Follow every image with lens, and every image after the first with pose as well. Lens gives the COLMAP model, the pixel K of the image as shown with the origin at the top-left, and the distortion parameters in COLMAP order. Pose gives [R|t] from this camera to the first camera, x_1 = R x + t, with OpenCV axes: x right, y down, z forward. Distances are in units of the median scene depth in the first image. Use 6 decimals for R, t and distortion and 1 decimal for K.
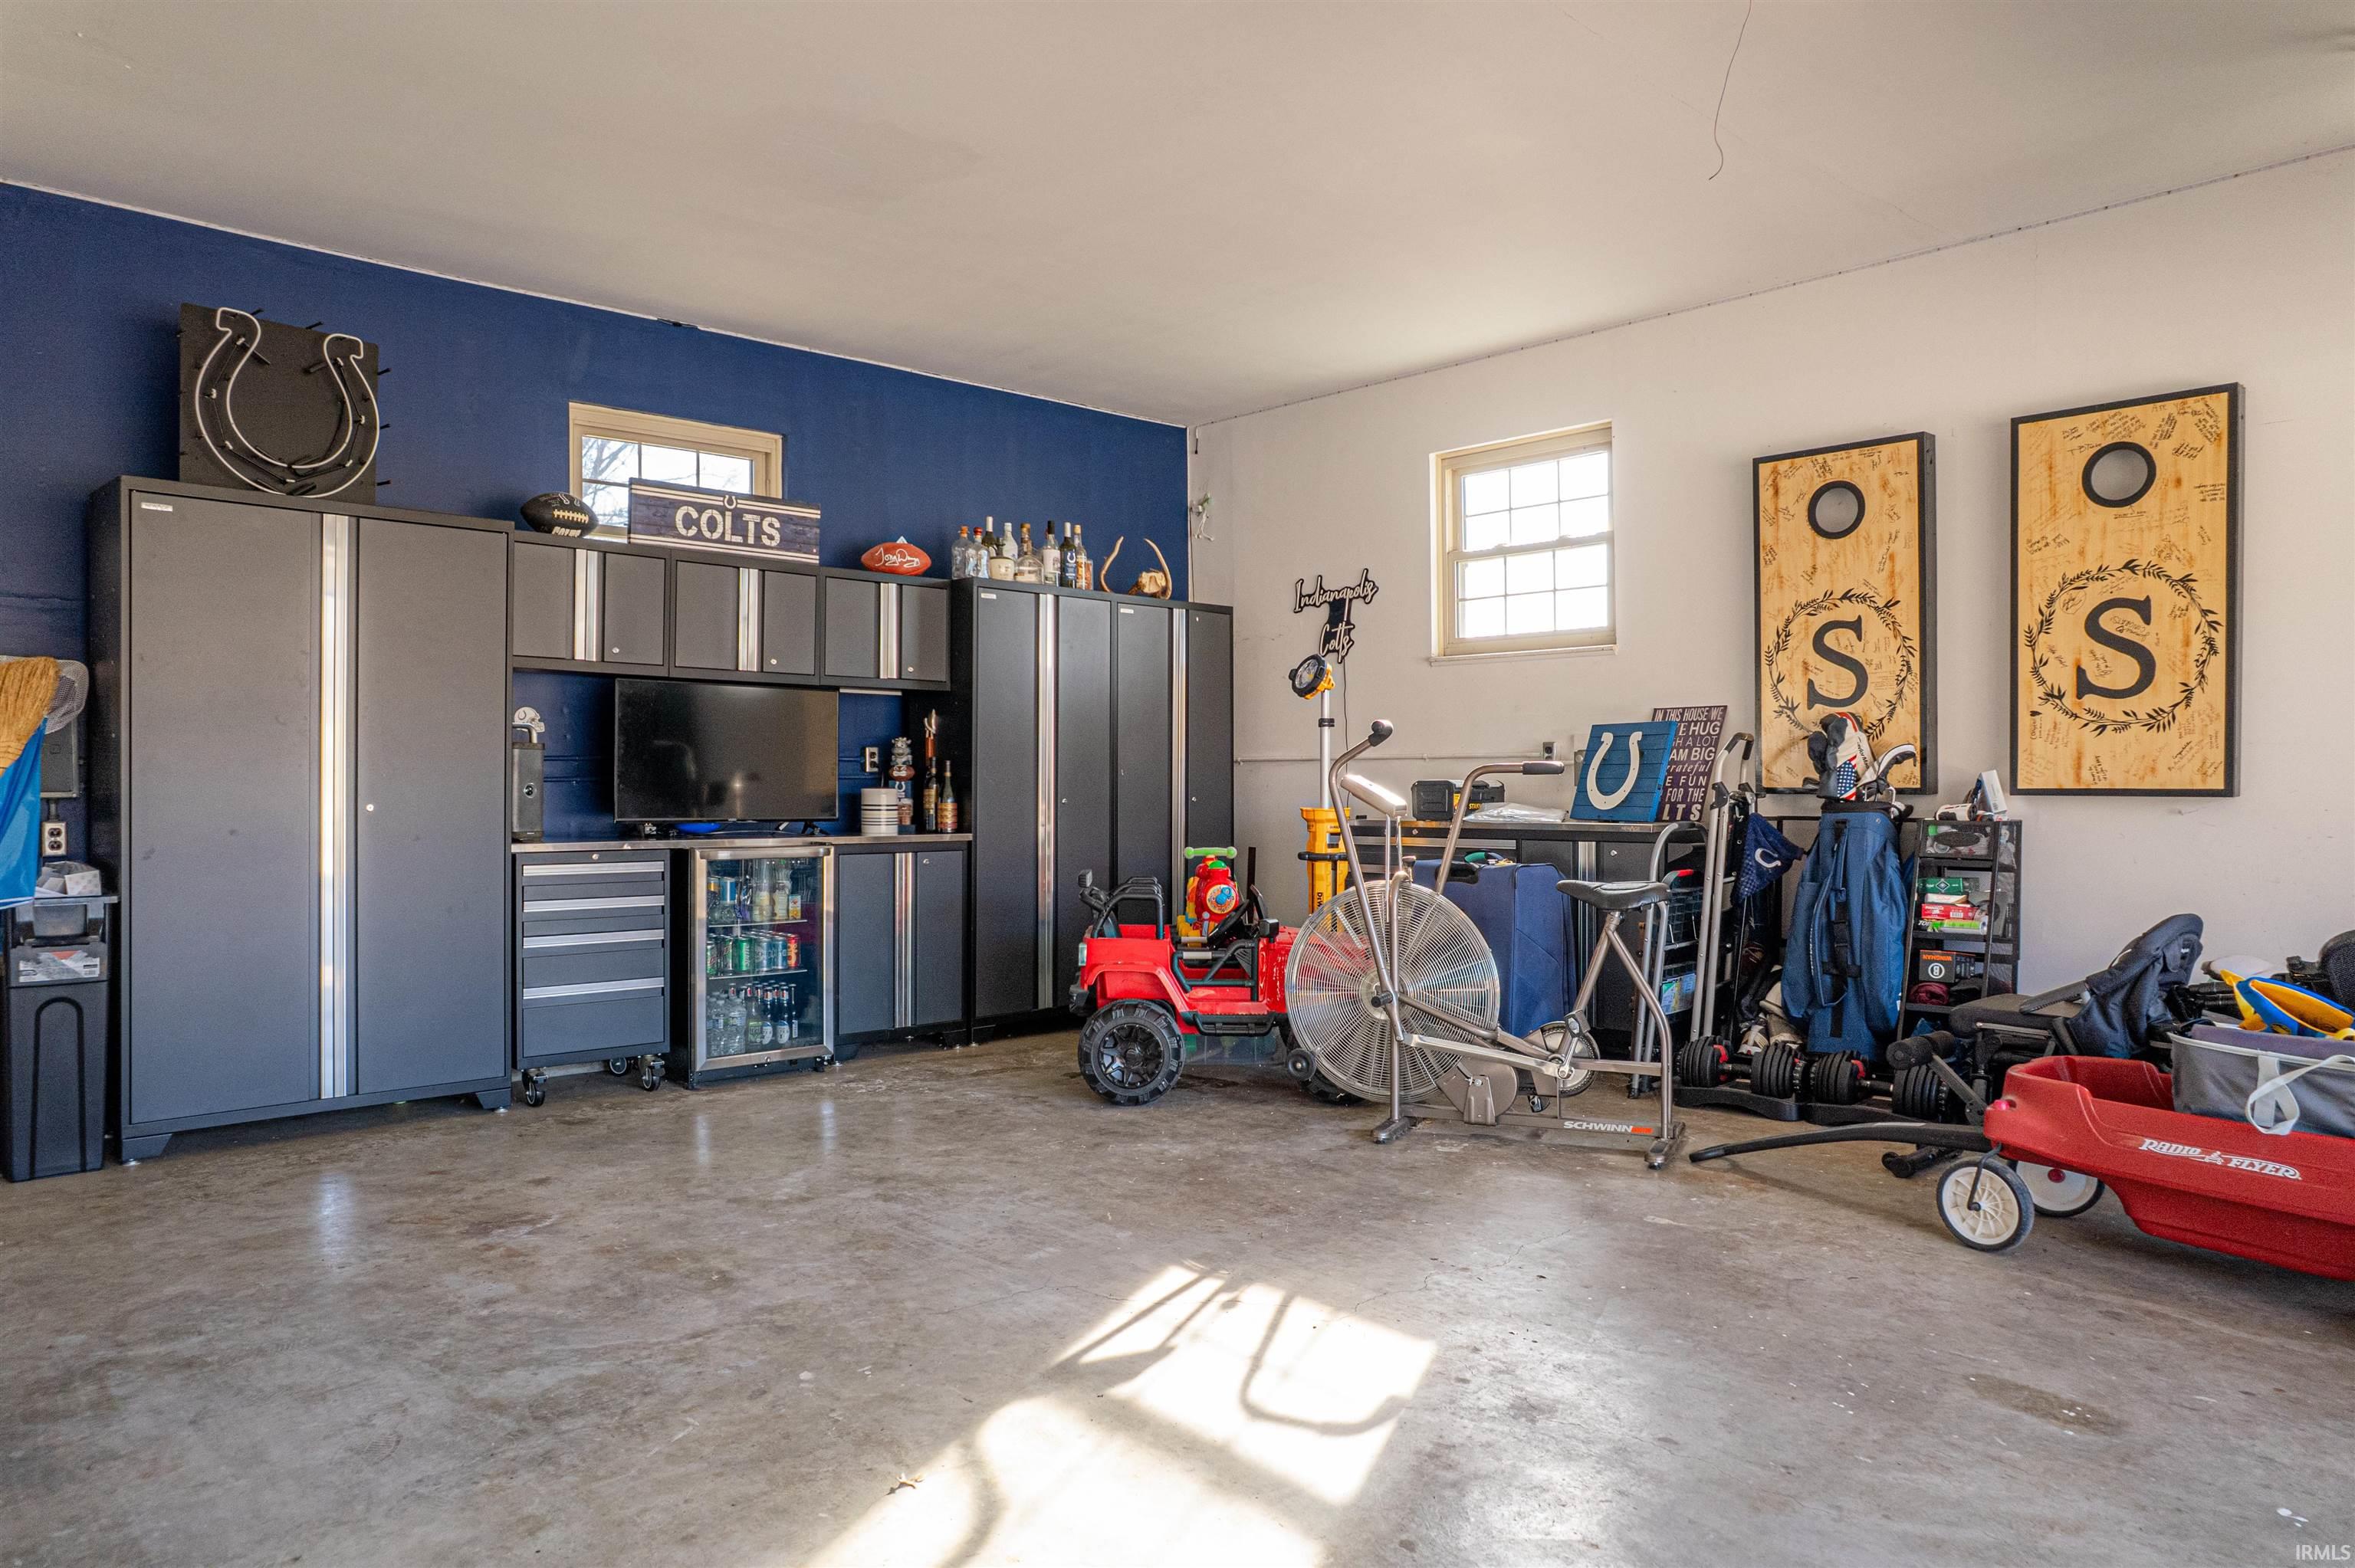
lens RADIAL K [[1485.1, 0, 1176.9], [0, 1485.1, 782.4], [0, 0, 1]] dist [-0.035990, 0.014623]
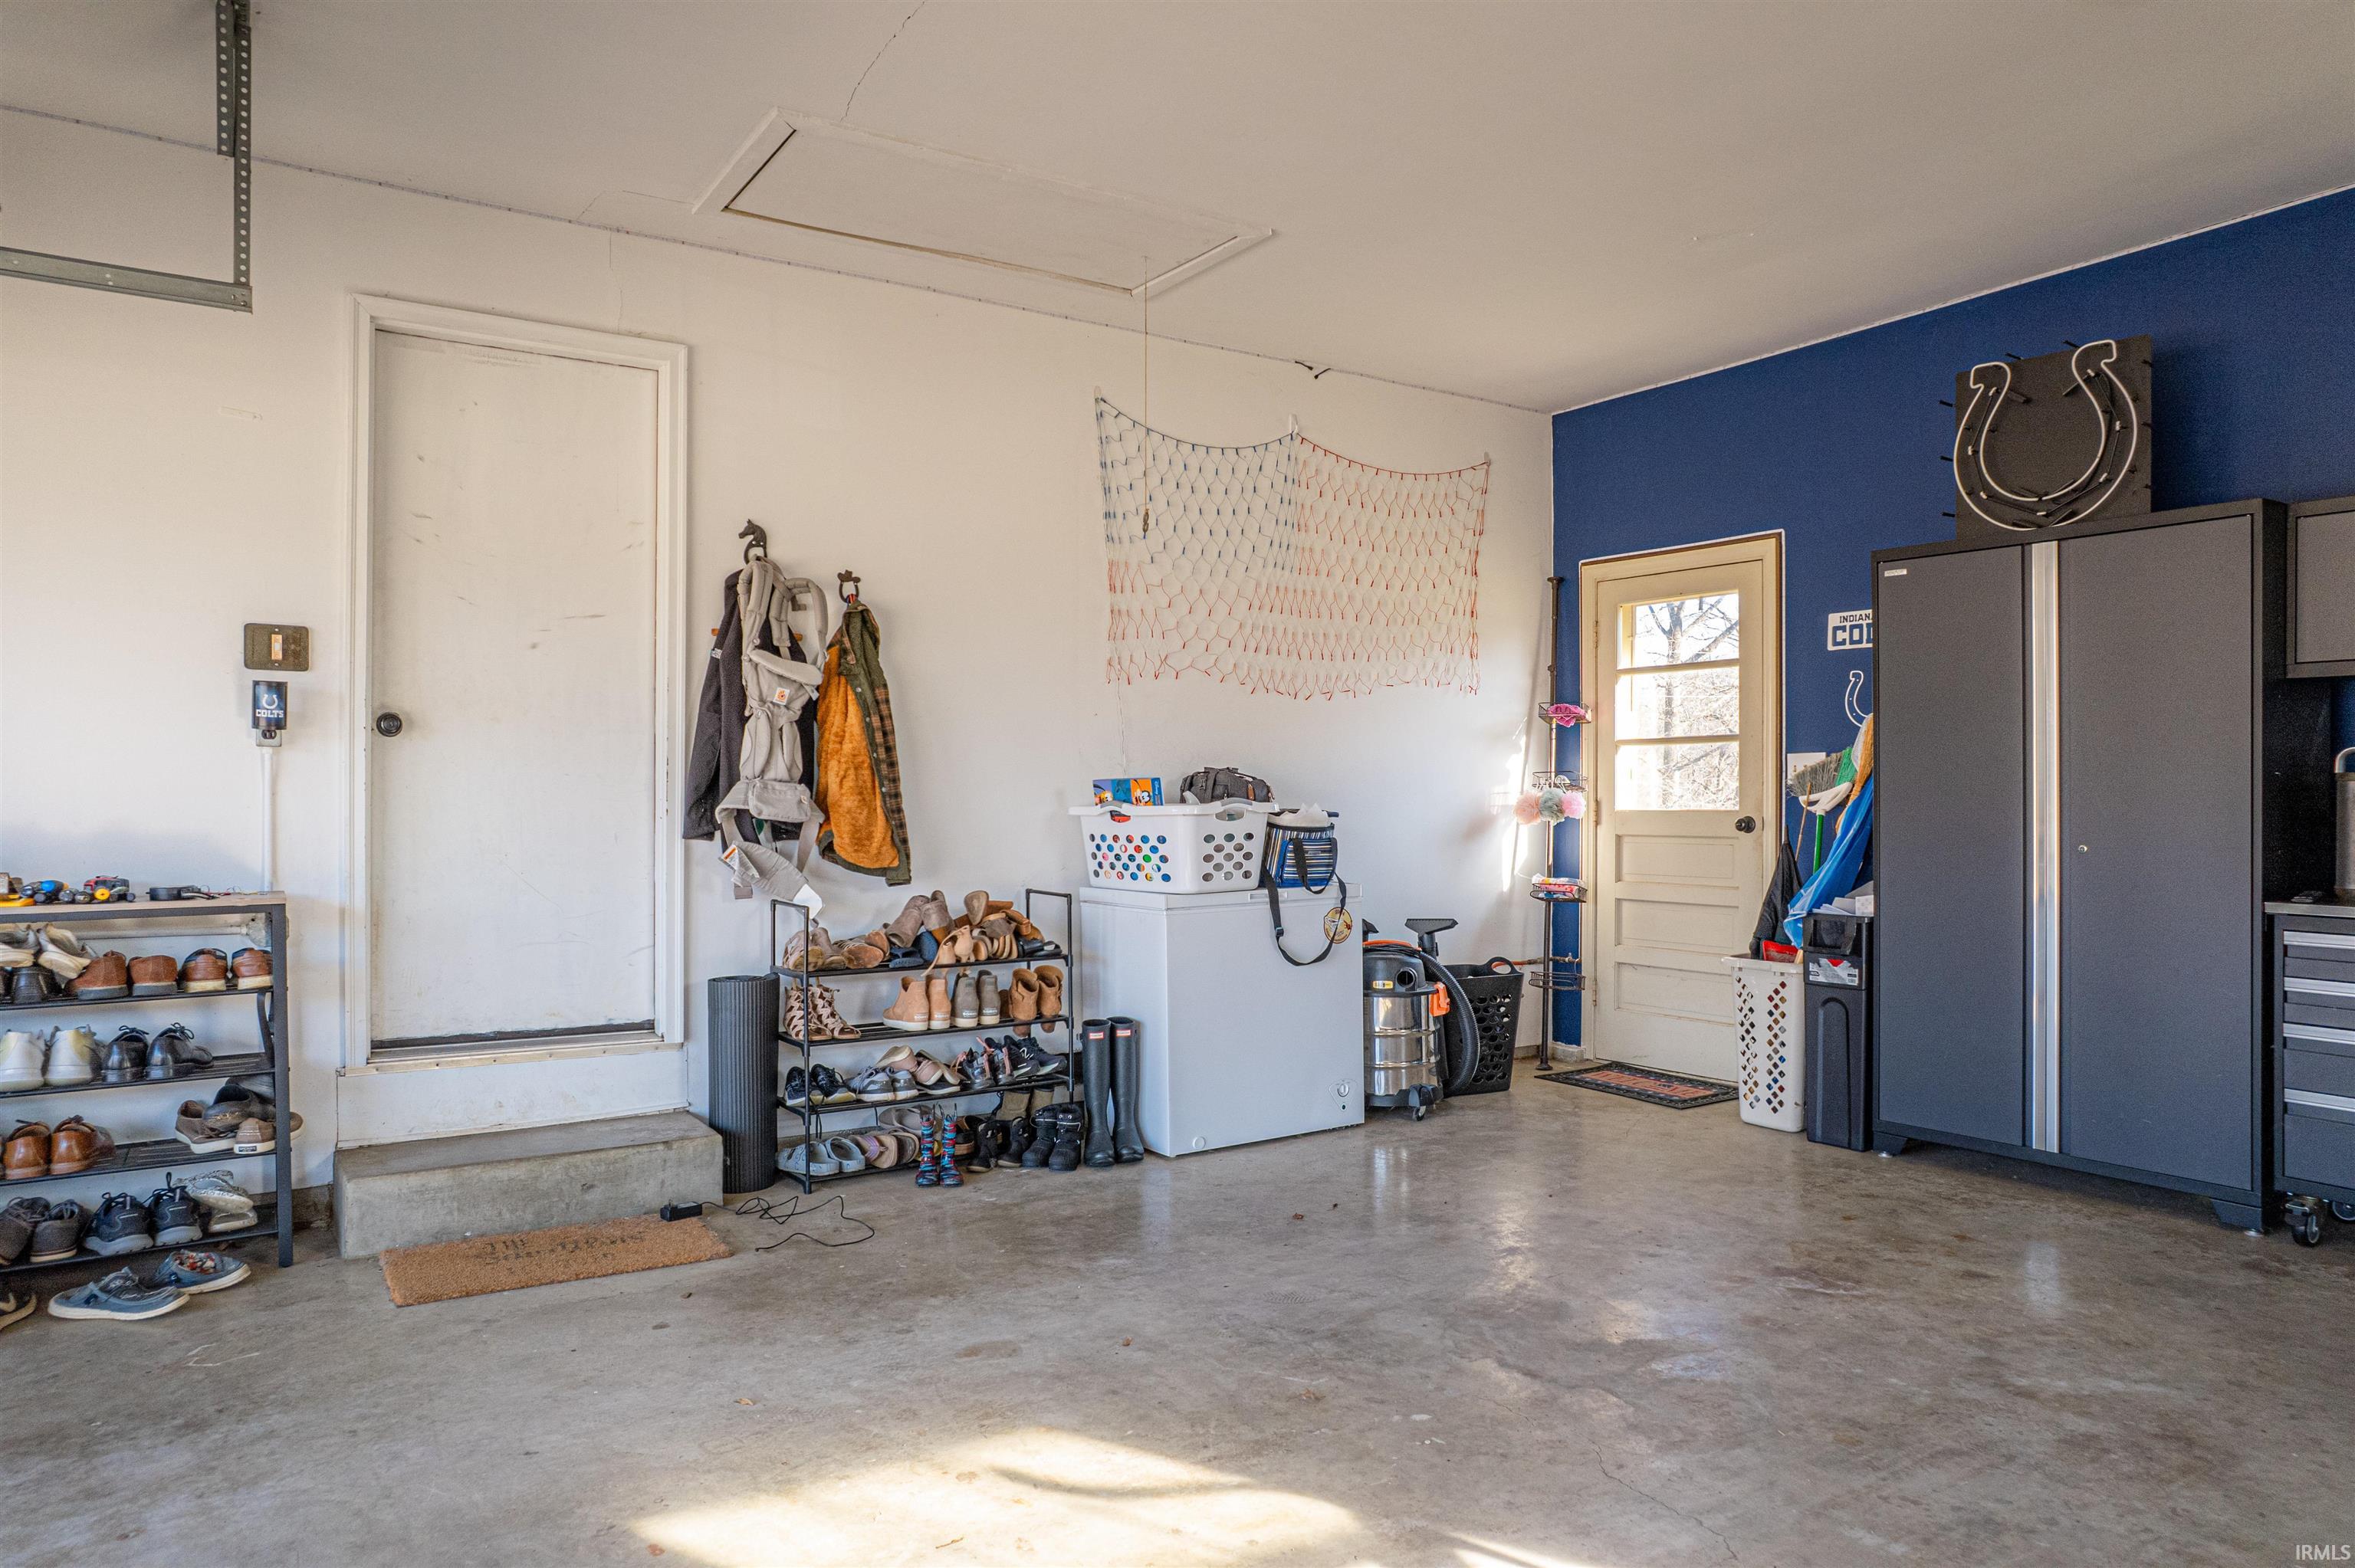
lens RADIAL K [[1485.1, 0, 1171.6], [0, 1485.1, 785.0], [0, 0, 1]] dist [-0.035990, 0.014623]
pose [[-0.158837, -0.006883, -0.987281, 0.579098], [-0.004753, 0.999969, -0.006207, -0.019053], [0.987293, 0.003706, -0.158865, 0.734484]]
